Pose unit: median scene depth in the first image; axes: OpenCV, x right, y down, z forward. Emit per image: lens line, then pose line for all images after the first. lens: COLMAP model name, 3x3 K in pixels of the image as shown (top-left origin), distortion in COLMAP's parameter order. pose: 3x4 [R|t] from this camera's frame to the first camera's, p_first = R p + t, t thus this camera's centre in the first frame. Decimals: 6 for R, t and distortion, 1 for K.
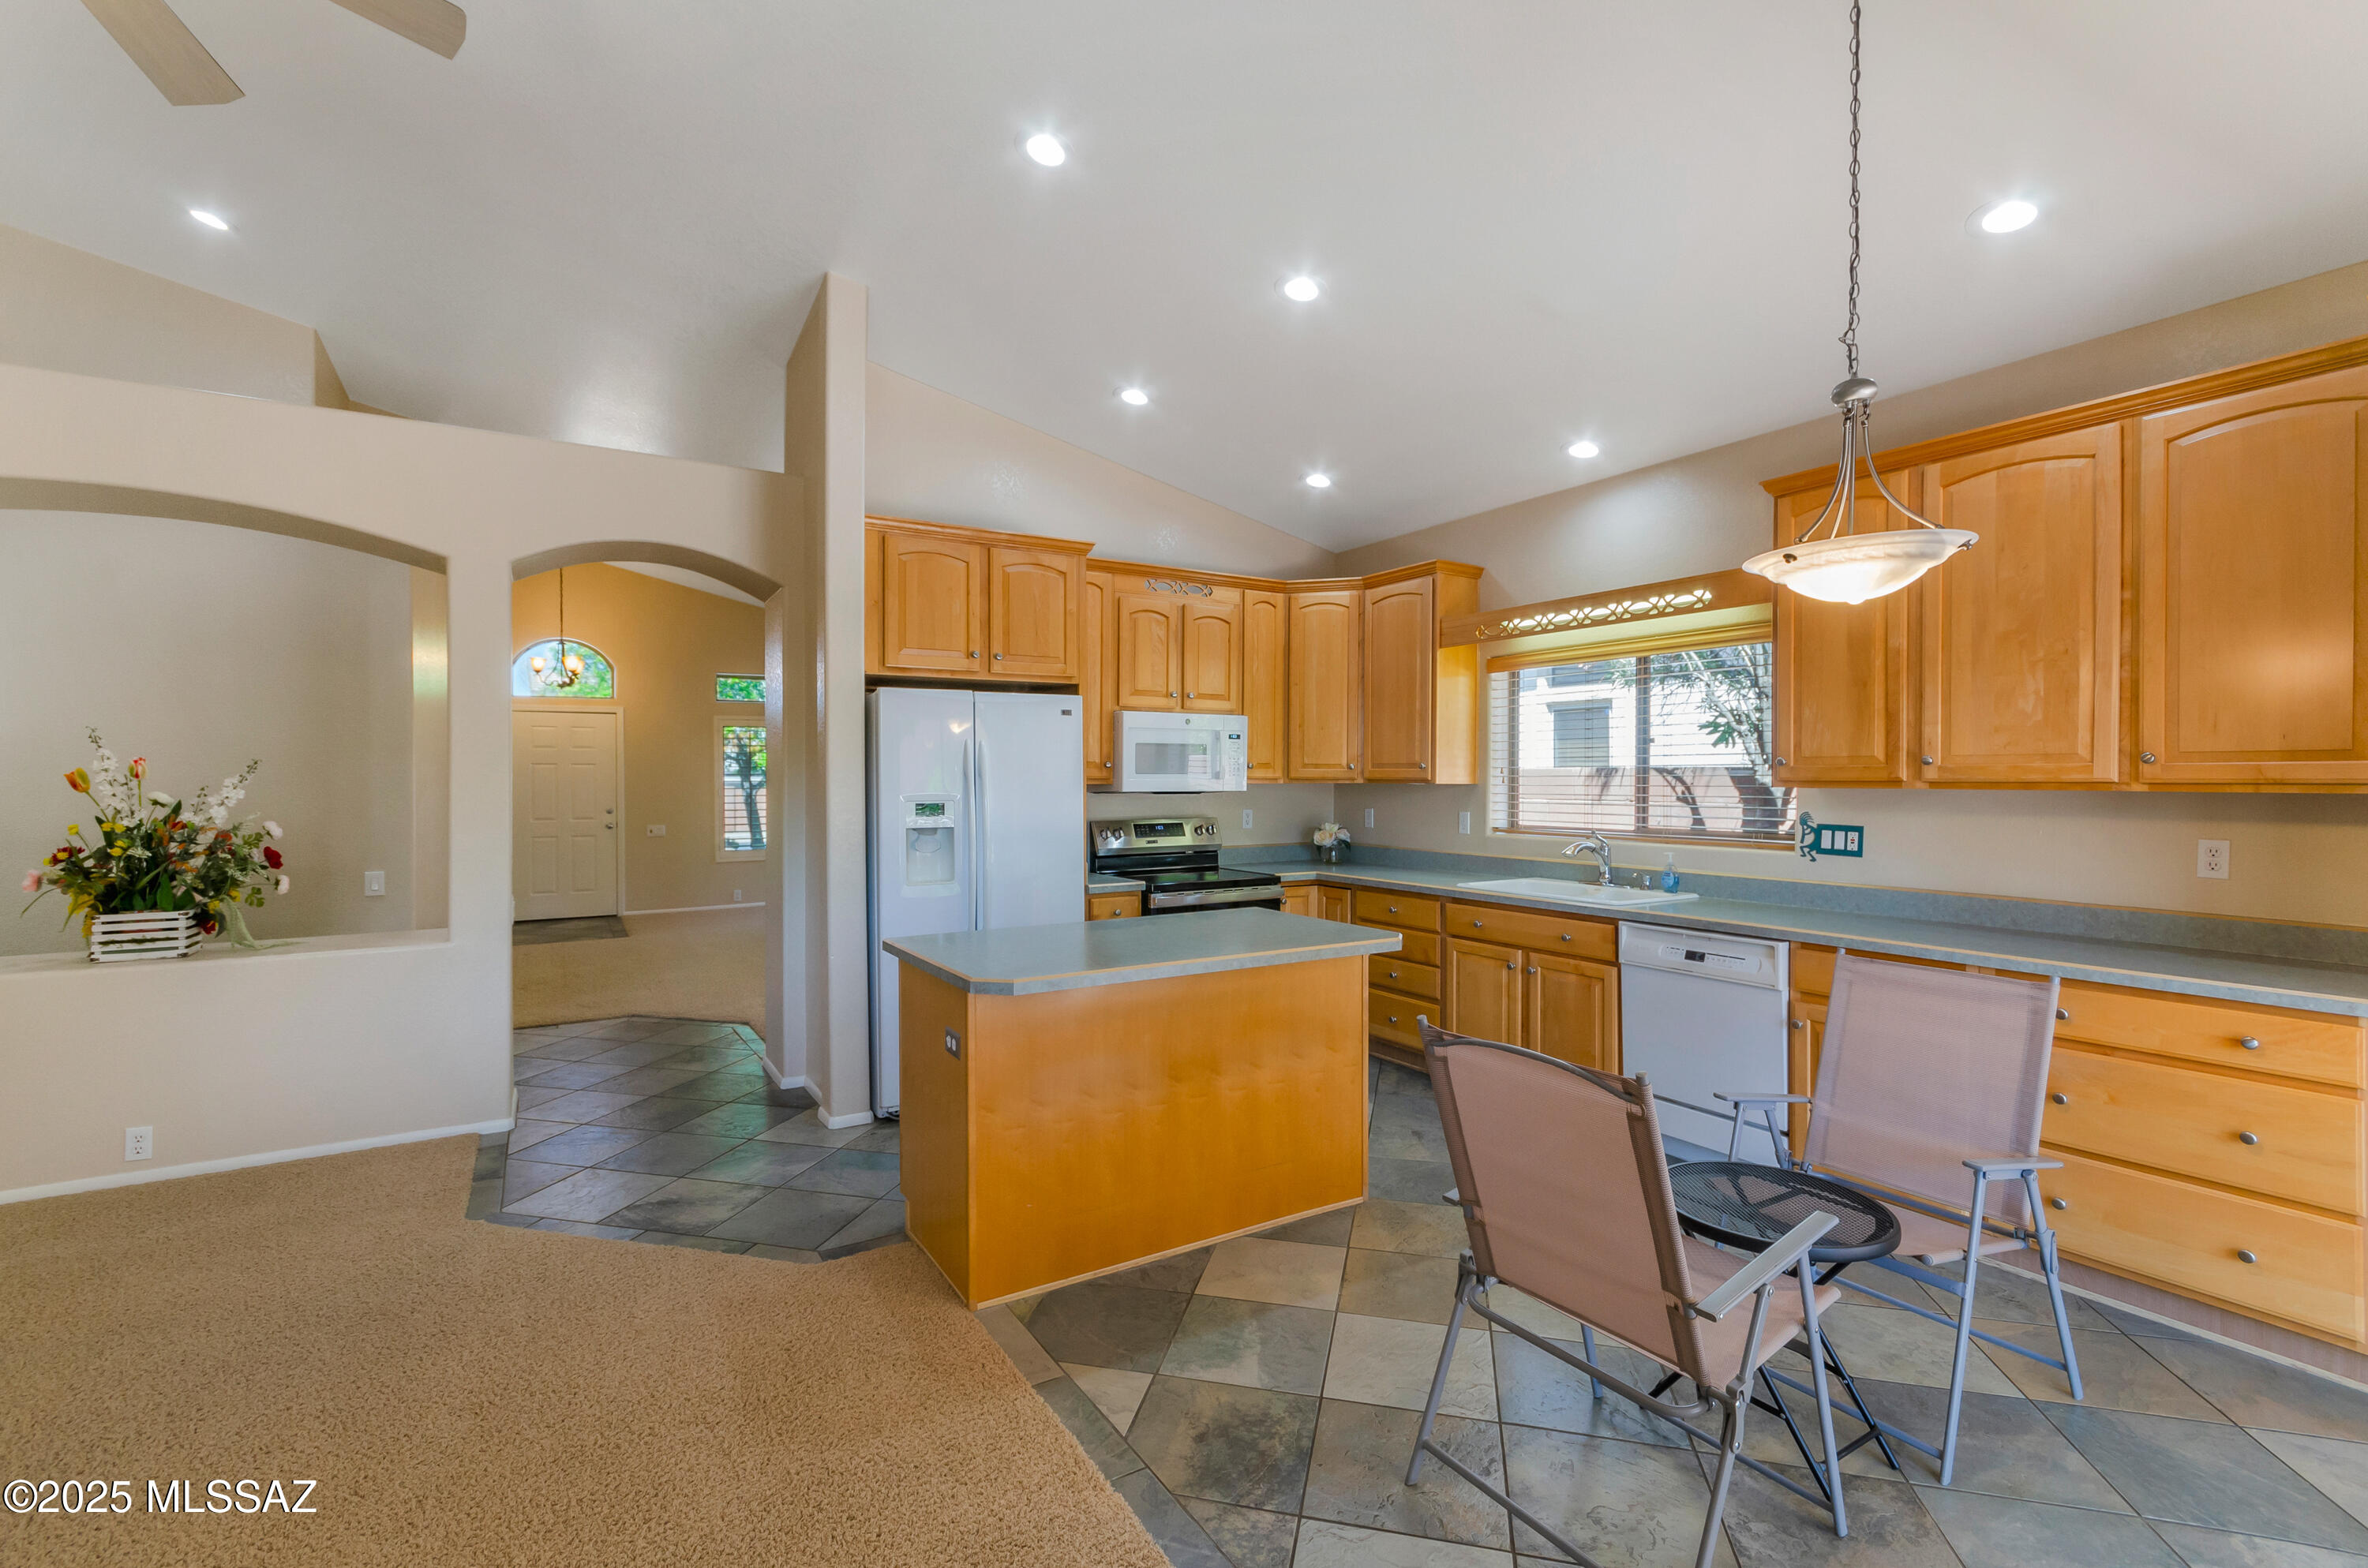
lens RADIAL K [[1050.1, 0, 1184.0], [0, 1050.1, 784.0], [0, 0, 1]] dist [-0.000669, -0.000080]
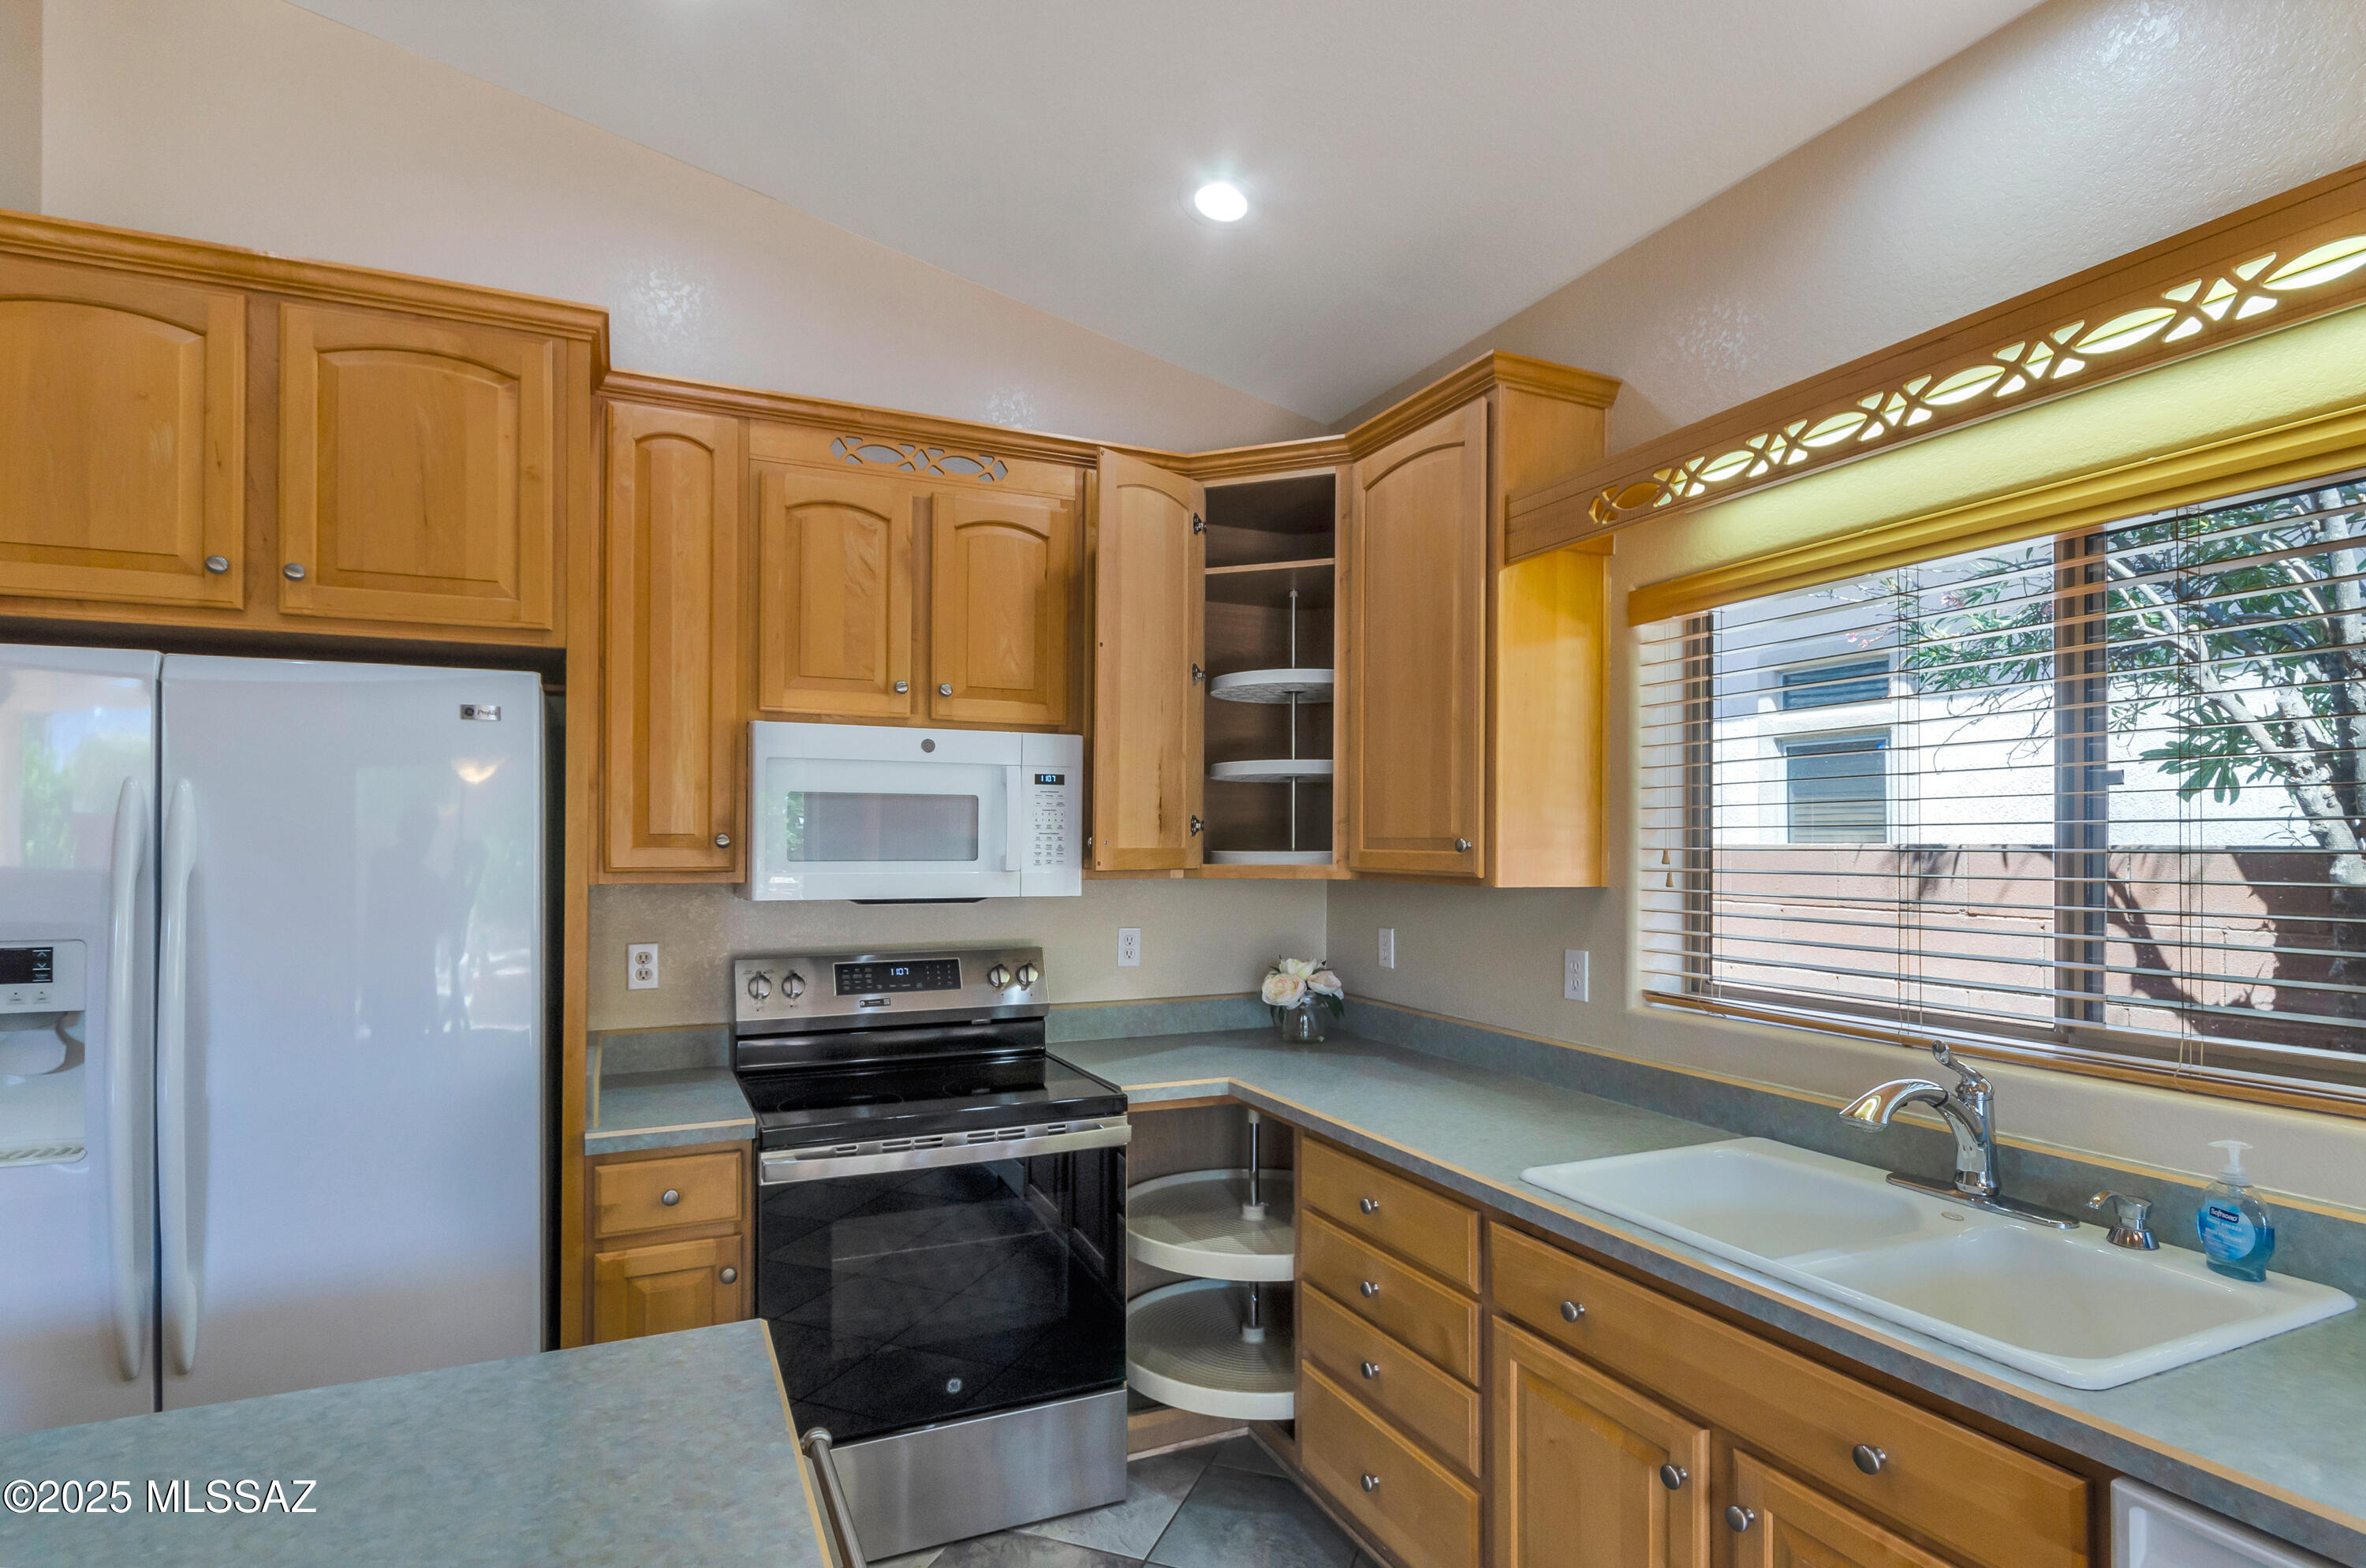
lens RADIAL K [[1127.4, 0, 1141.9], [0, 1127.4, 828.4], [0, 0, 1]] dist [-0.000334, -0.000567]
pose [[0.984436, 0.001064, -0.175742, 0.187808], [-0.004407, 0.999817, -0.018632, -0.015479], [0.175690, 0.019117, 0.984260, 0.556317]]
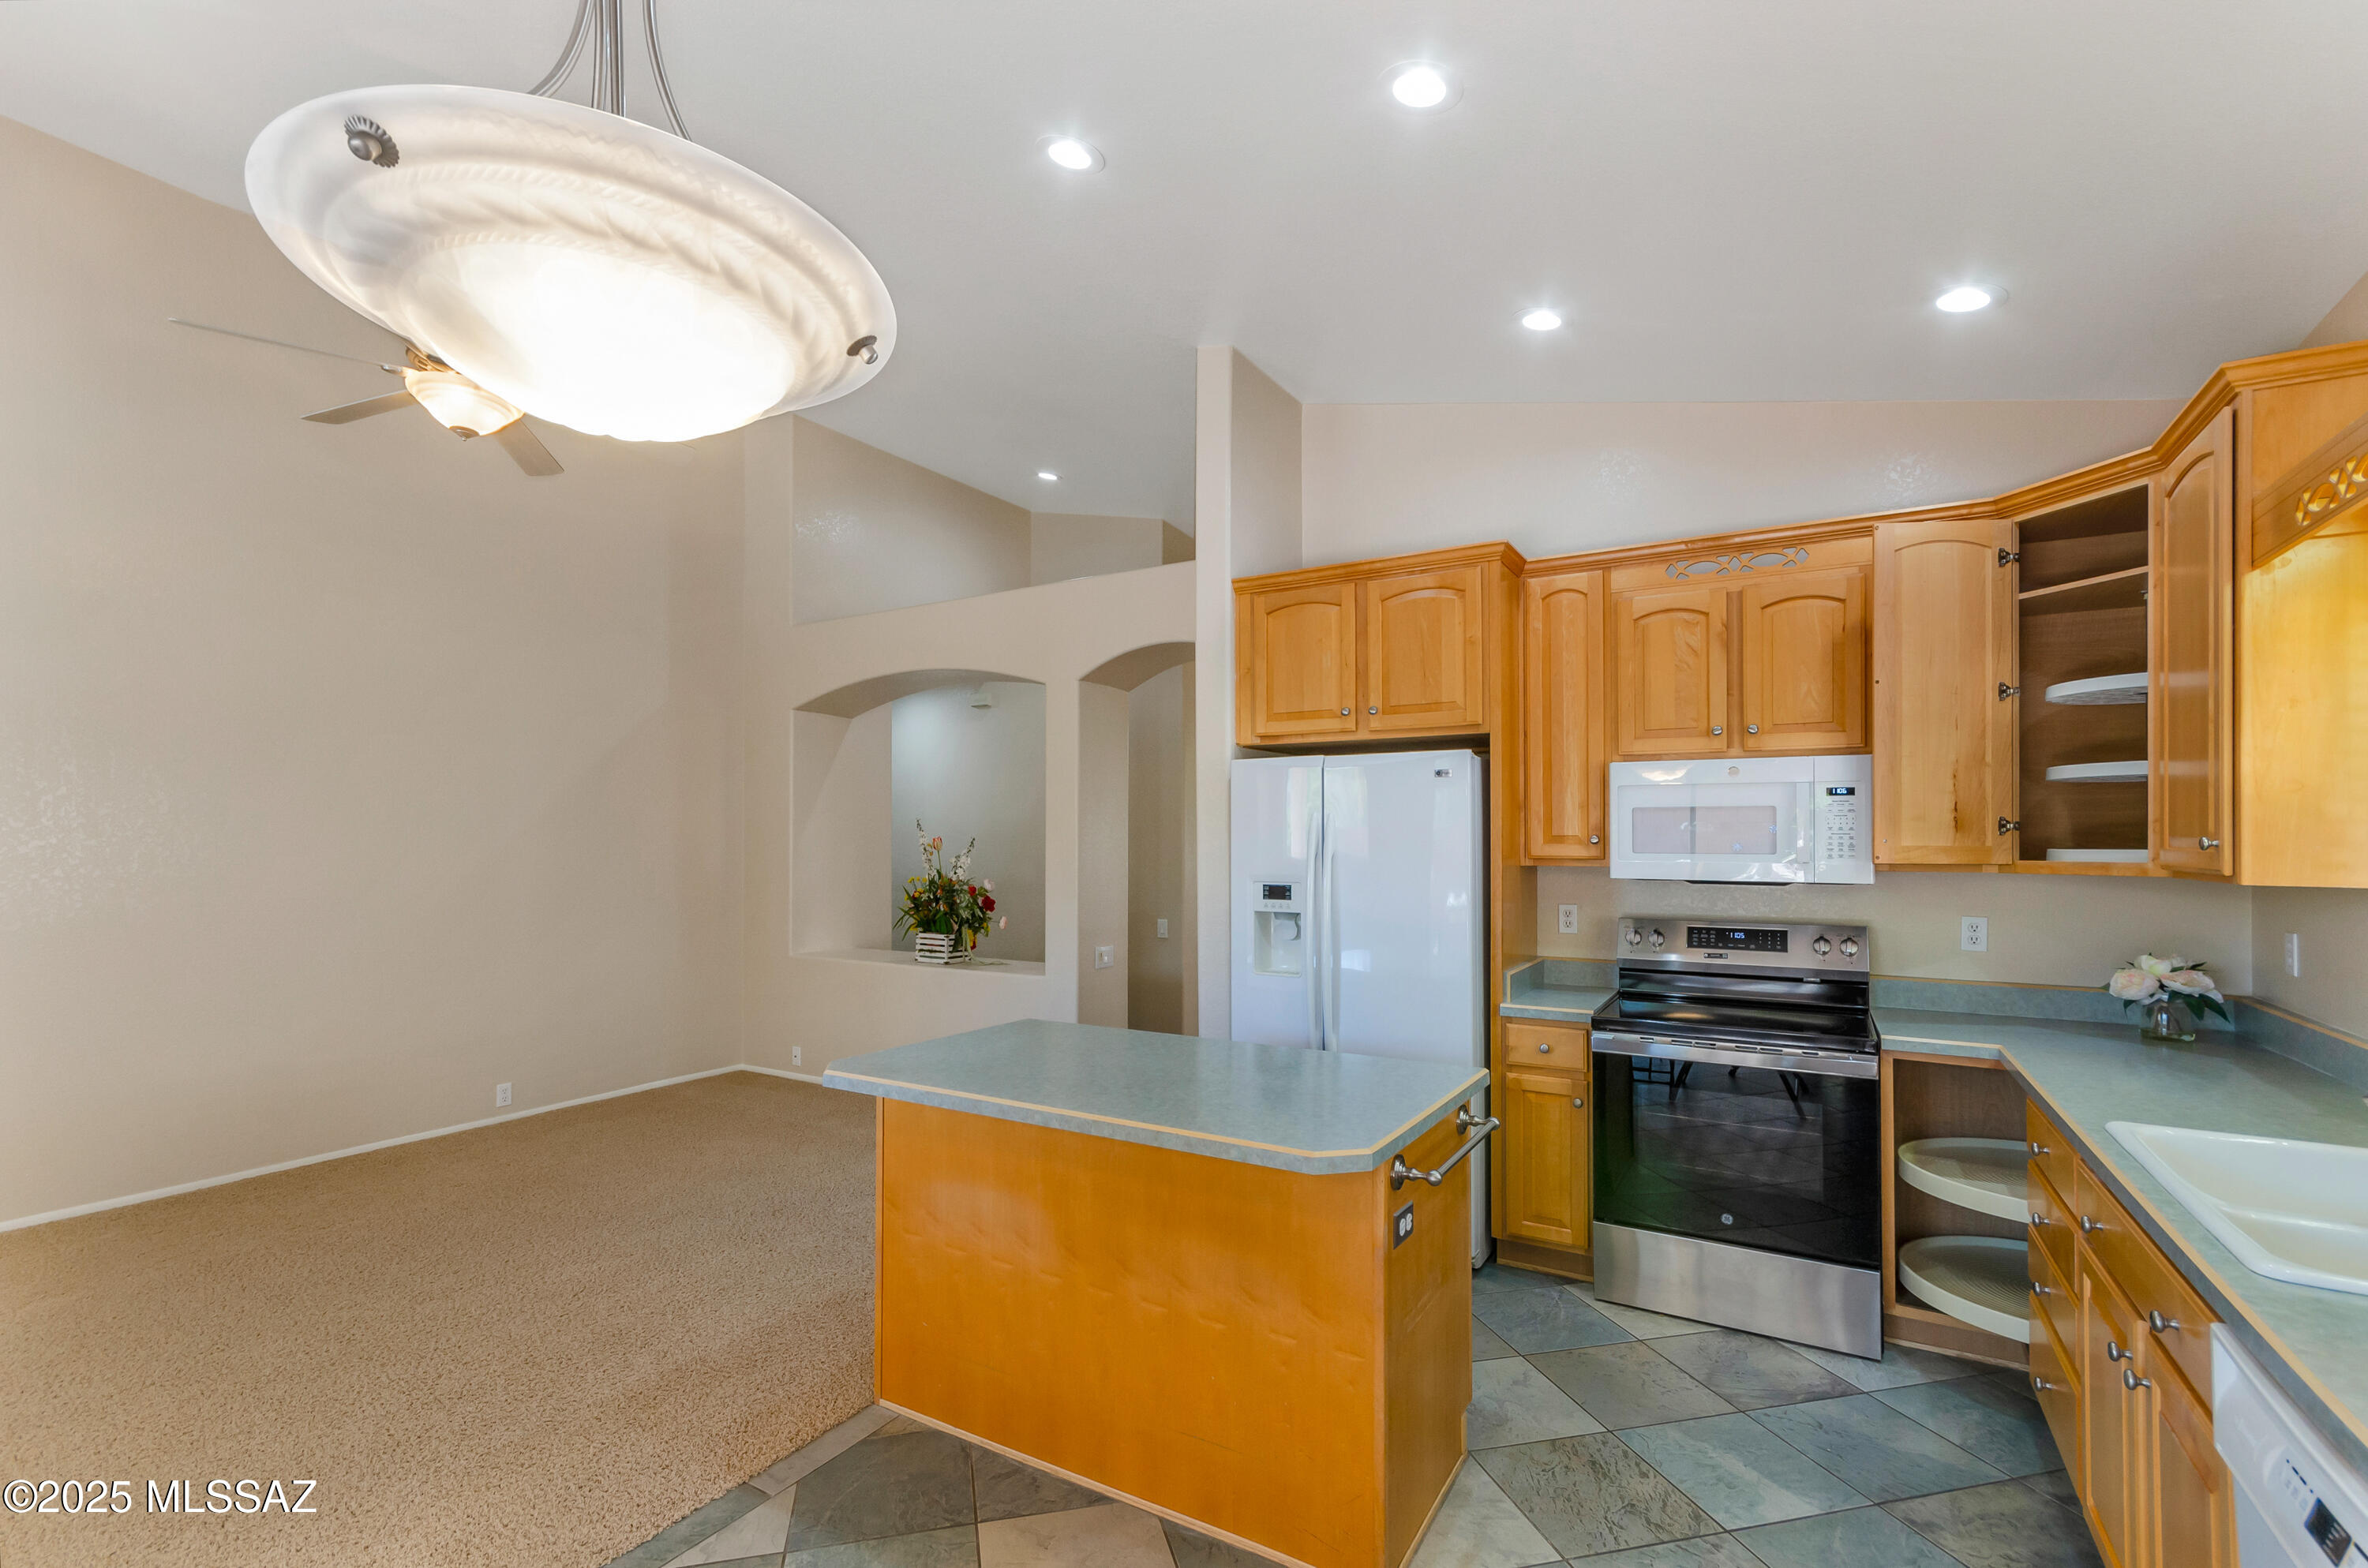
lens RADIAL K [[1077.3, 0, 1245.1], [0, 1077.3, 835.7], [0, 0, 1]] dist [-0.001264, -0.000217]
pose [[0.448693, -0.000267, -0.893686, 0.469027], [-0.008125, 0.999957, -0.004378, -0.015985], [0.893649, 0.009225, 0.448671, 0.462317]]
